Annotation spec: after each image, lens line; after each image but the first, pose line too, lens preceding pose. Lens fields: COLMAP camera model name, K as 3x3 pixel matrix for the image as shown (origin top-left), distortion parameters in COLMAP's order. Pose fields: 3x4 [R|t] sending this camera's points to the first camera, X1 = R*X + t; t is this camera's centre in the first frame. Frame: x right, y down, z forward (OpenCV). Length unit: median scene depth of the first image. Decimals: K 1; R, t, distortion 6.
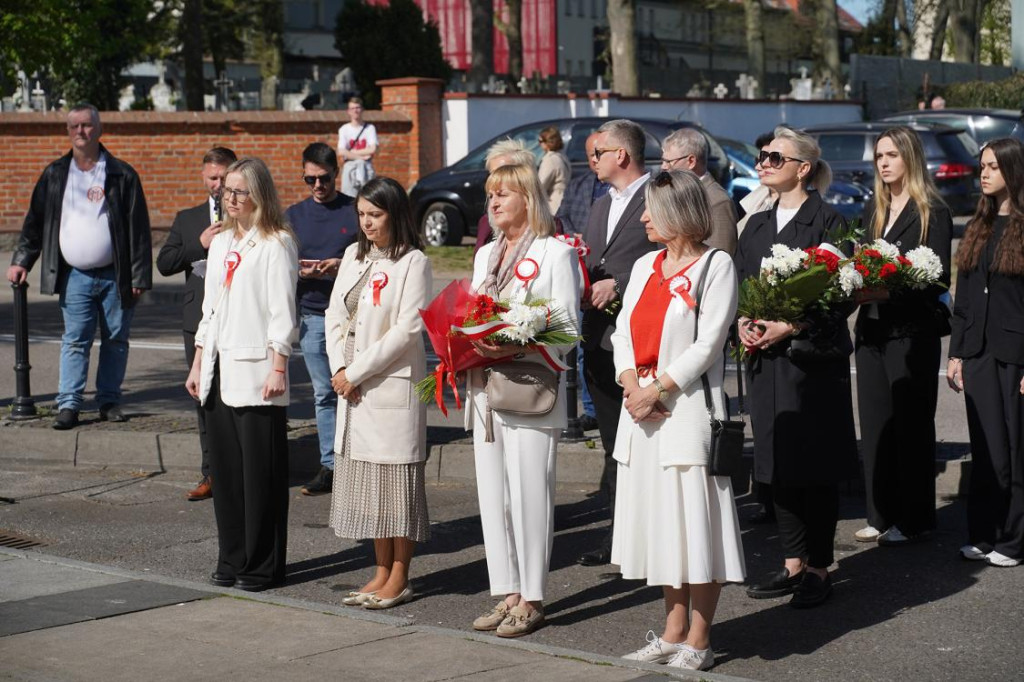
lens RADIAL K [[2119.7, 0, 545.9], [0, 2119.7, 321.7], [0, 0, 1]] dist [-0.032274, -0.057240]
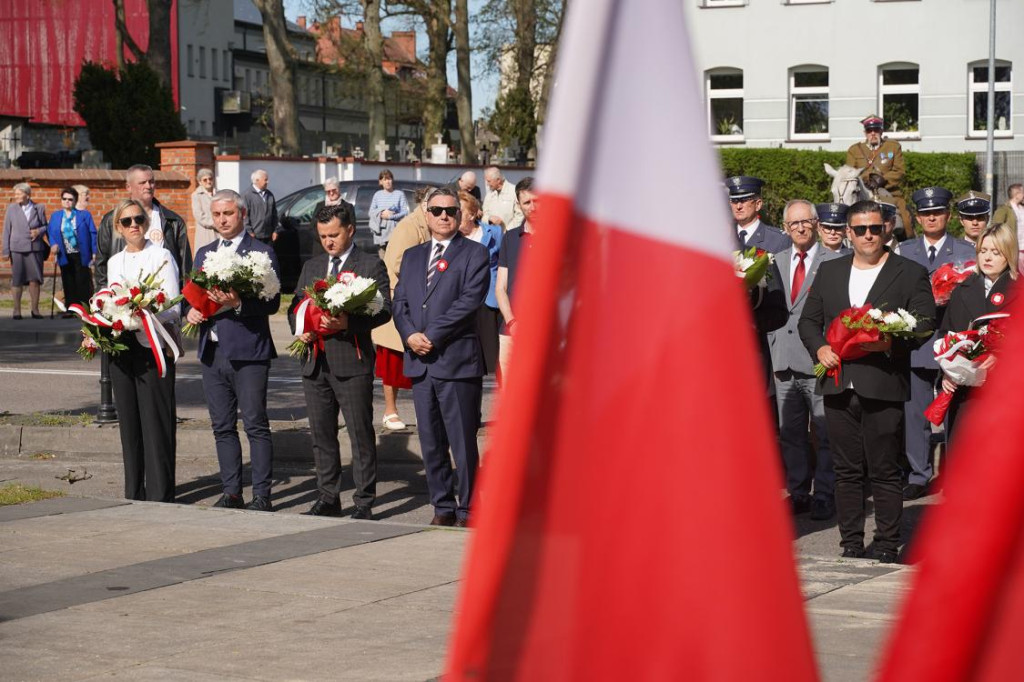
lens RADIAL K [[2171.8, 0, 523.4], [0, 2171.8, 340.9], [0, 0, 1]] dist [0.008020, -0.406338]
pose [[0.978184, 0.001194, 0.207738, -0.133959], [0.003321, 0.999766, -0.021388, 0.013001], [-0.207715, 0.021611, 0.977951, -0.133716]]
